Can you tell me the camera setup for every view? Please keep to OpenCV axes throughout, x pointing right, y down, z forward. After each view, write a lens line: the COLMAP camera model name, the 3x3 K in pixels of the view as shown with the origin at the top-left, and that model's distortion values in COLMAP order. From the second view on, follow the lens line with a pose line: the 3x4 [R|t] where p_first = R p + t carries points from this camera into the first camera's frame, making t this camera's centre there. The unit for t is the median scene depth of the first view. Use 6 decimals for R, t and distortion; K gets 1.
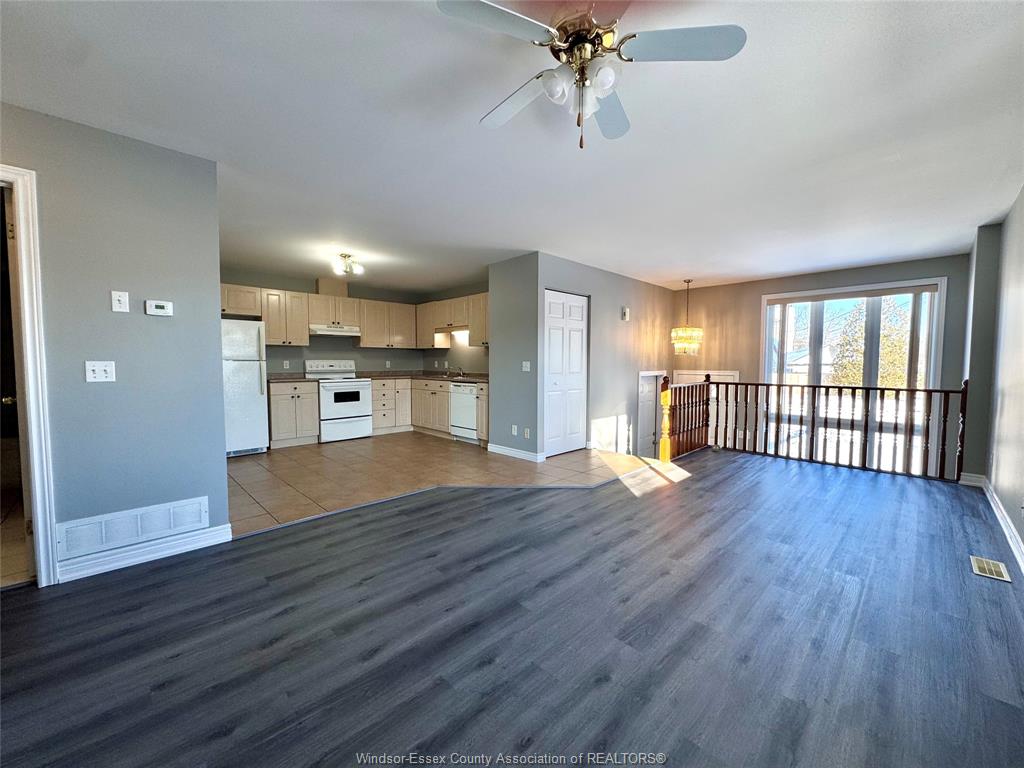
lens RADIAL K [[407.1, 0, 511.3], [0, 407.1, 382.8], [0, 0, 1]] dist [-0.000475, -0.000080]
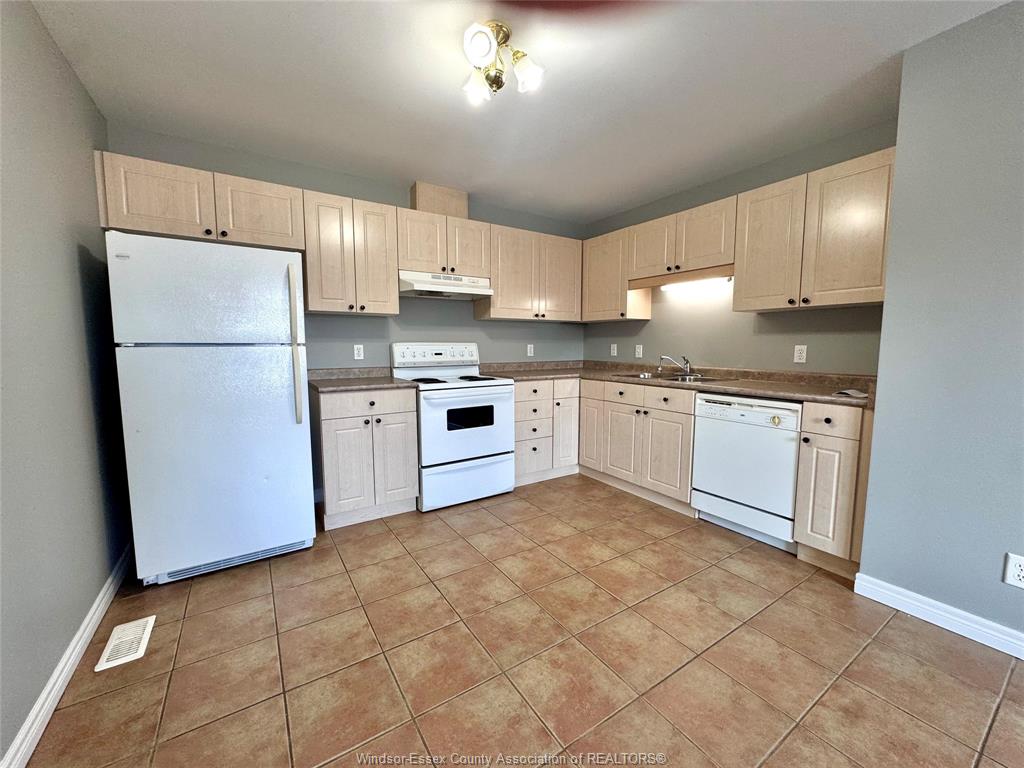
lens RADIAL K [[407.1, 0, 509.5], [0, 407.1, 386.4], [0, 0, 1]] dist [-0.000475, -0.000080]
pose [[0.980015, 0.019543, -0.197960, -0.270924], [-0.009332, 0.998584, 0.052381, -0.030460], [0.198703, -0.049487, 0.978810, 0.549056]]
